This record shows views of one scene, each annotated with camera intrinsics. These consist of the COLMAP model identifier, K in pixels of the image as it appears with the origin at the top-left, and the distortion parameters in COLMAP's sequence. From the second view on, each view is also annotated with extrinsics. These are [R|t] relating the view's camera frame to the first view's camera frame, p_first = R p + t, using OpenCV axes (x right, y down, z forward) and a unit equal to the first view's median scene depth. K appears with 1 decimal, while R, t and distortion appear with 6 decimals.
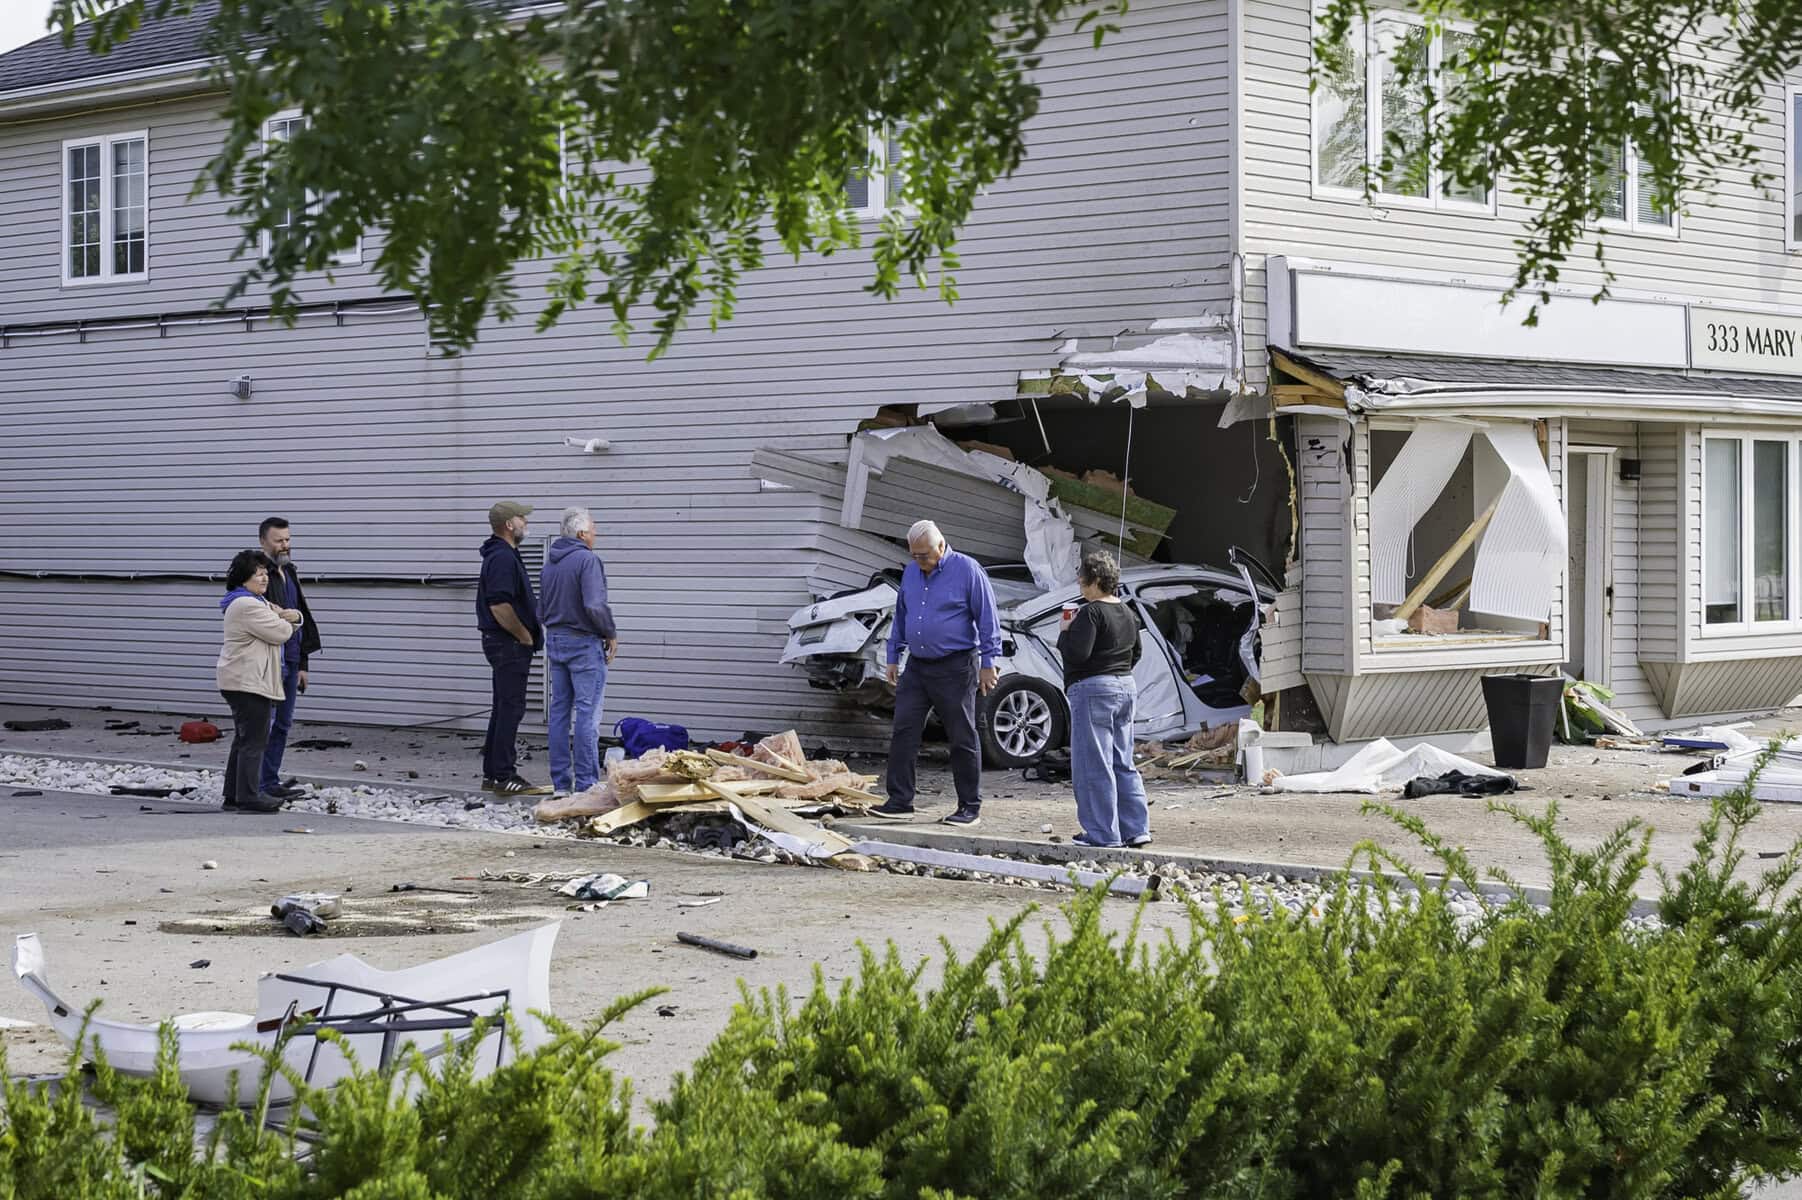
lens RADIAL K [[3449.0, 0, 901.0], [0, 3449.0, 600.0], [0, 0, 1]] dist [-0.134290, -0.062278]
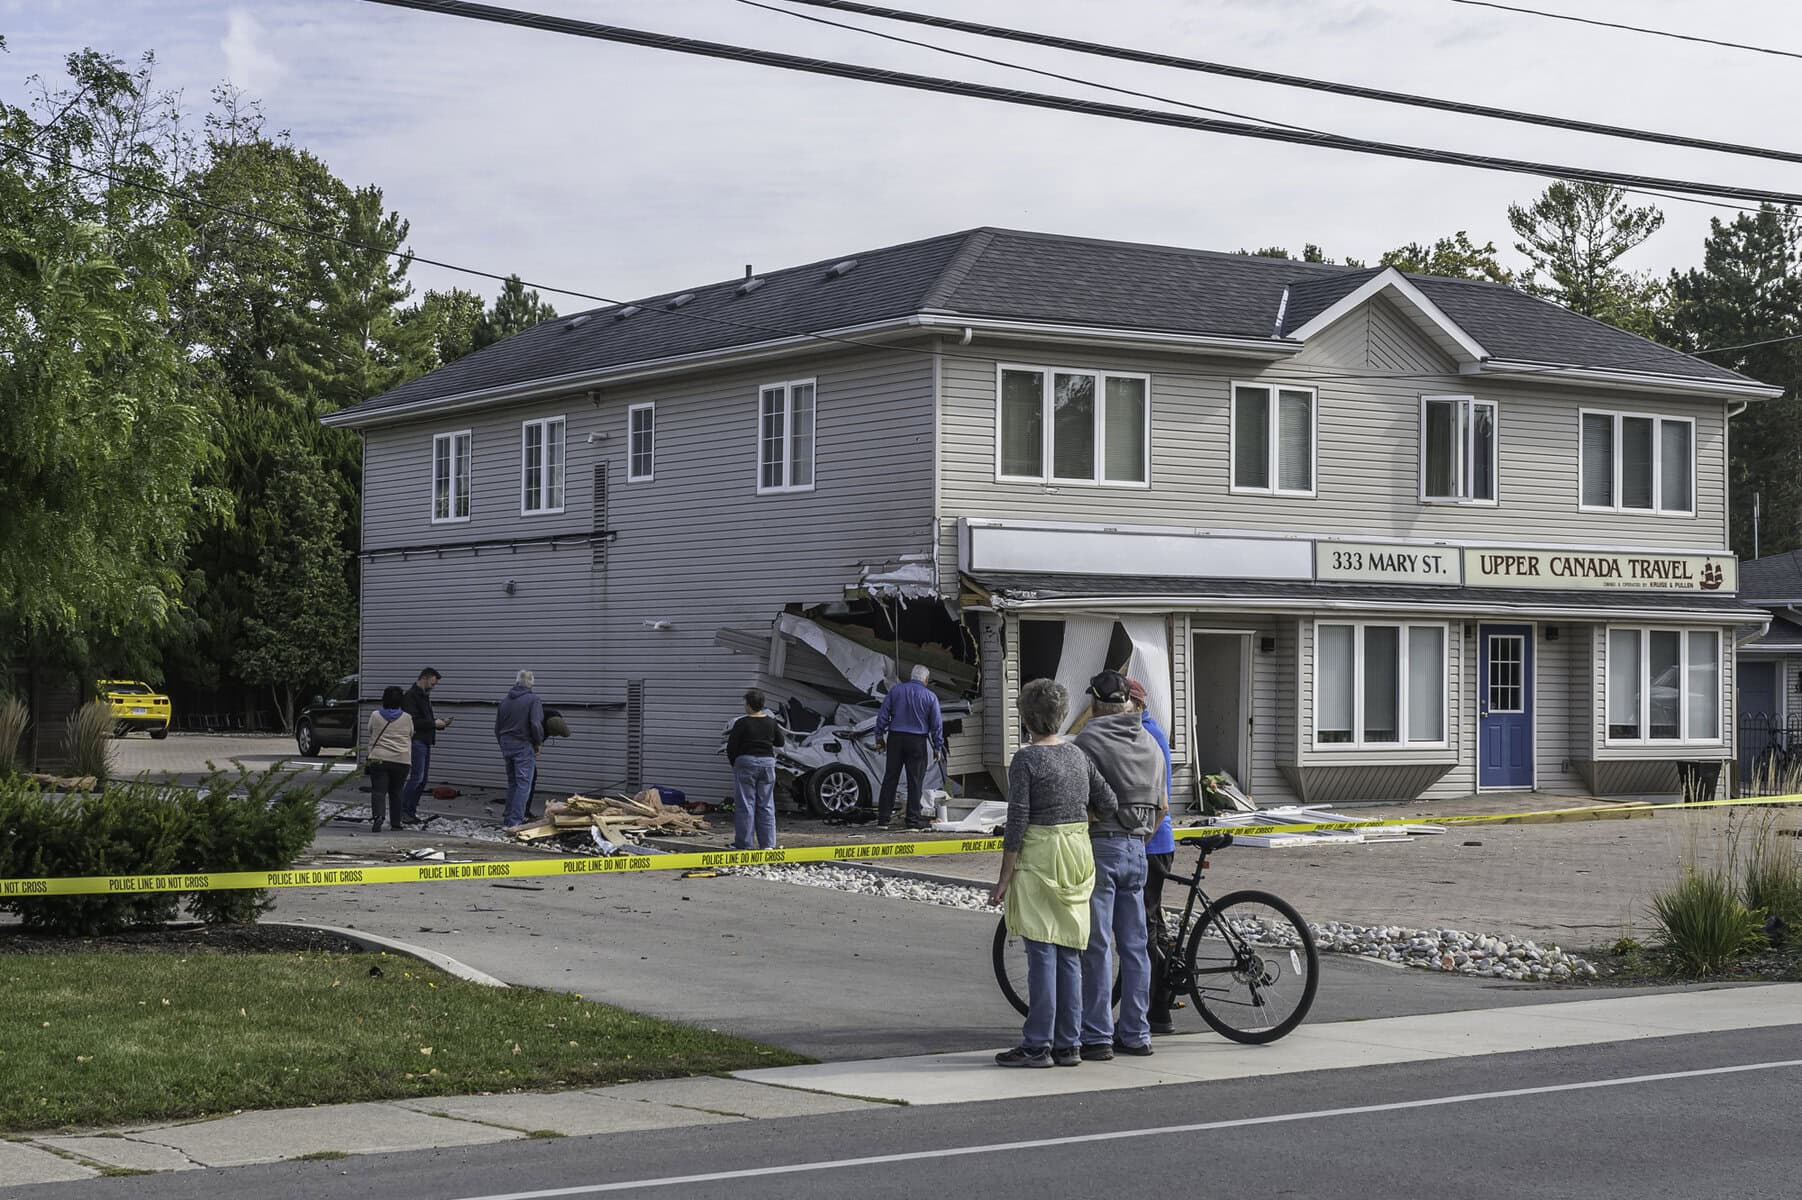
lens RADIAL K [[2882.4, 0, 901.0], [0, 2882.4, 600.0], [0, 0, 1]] dist [-0.051694, -0.022199]
pose [[0.971112, 0.004617, -0.238579, 0.402070], [-0.016500, 0.998719, -0.047834, 0.008858], [0.238053, 0.050389, 0.969944, -0.371307]]
